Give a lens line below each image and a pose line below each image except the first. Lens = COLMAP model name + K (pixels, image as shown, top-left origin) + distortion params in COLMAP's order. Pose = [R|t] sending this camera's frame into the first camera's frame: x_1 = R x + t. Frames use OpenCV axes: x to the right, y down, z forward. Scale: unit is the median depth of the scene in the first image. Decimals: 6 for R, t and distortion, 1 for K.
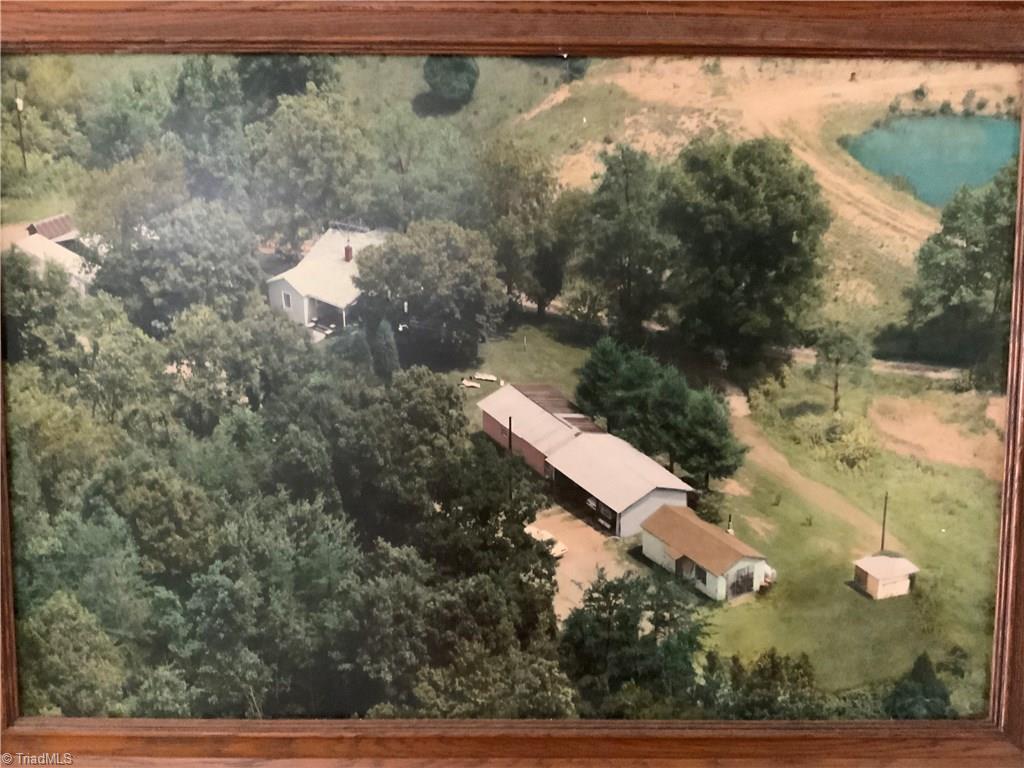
lens RADIAL K [[850.3, 0, 508.9], [0, 850.3, 383.7], [0, 0, 1]] dist [0.048379, -0.007821]
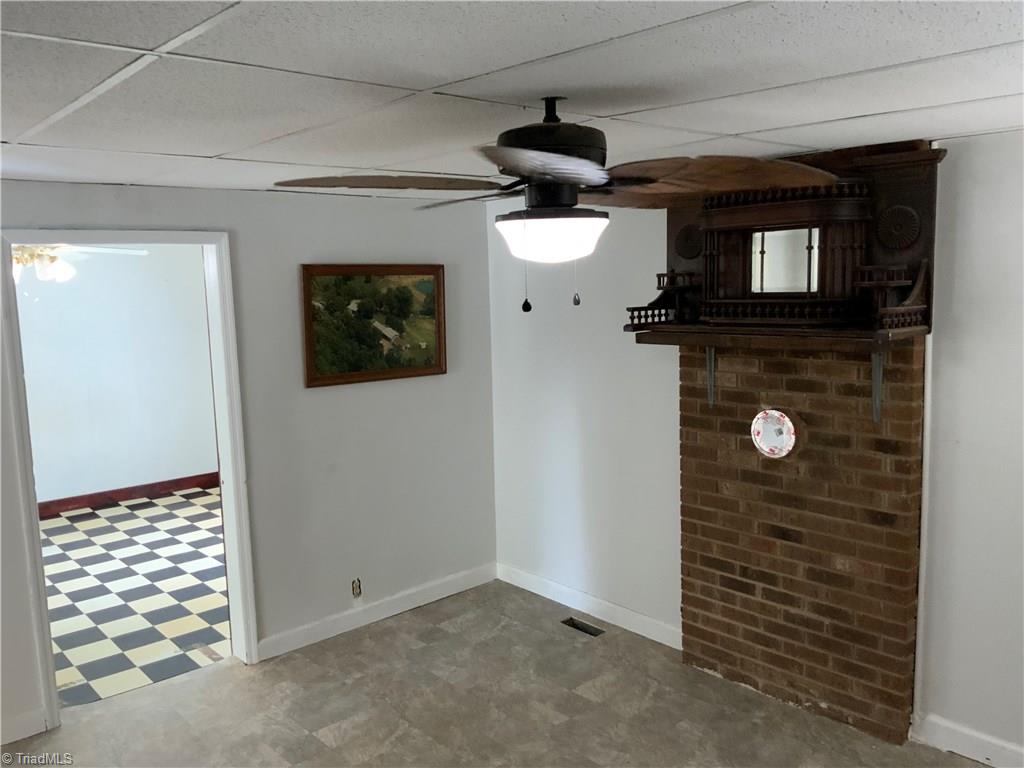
lens RADIAL K [[850.3, 0, 508.9], [0, 850.3, 383.7], [0, 0, 1]] dist [0.048379, -0.007821]
pose [[0.761245, -0.096824, 0.641195, -3.684338], [0.068173, 0.995260, 0.069352, 0.101699], [-0.644871, -0.009082, 0.764238, -5.011068]]
